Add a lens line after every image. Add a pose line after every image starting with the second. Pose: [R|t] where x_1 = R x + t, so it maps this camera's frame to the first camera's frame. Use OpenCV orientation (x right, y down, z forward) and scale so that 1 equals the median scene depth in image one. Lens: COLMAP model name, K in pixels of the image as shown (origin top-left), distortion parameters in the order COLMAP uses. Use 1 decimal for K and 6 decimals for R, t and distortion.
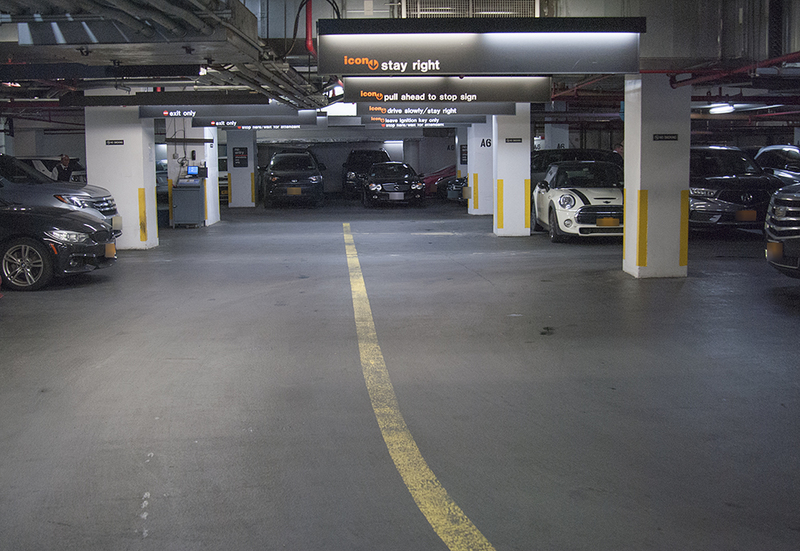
lens RADIAL K [[902.6, 0, 402.0], [0, 902.6, 273.2], [0, 0, 1]] dist [-0.085308, 0.000000]
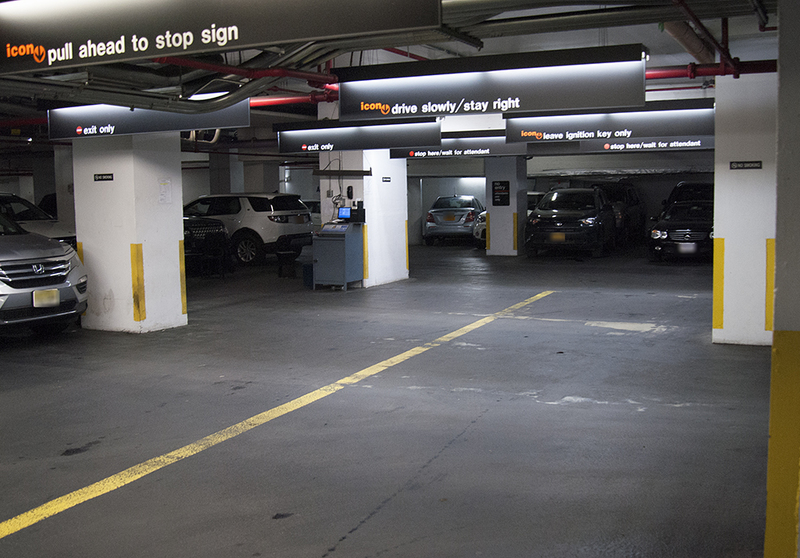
lens RADIAL K [[902.6, 0, 397.8], [0, 902.6, 280.6], [0, 0, 1]] dist [-0.085308, 0.000000]
pose [[0.896387, 0.036732, -0.441749, 0.137855], [-0.049394, 0.998631, -0.017192, -0.047213], [0.440513, 0.037230, 0.896974, 0.346500]]
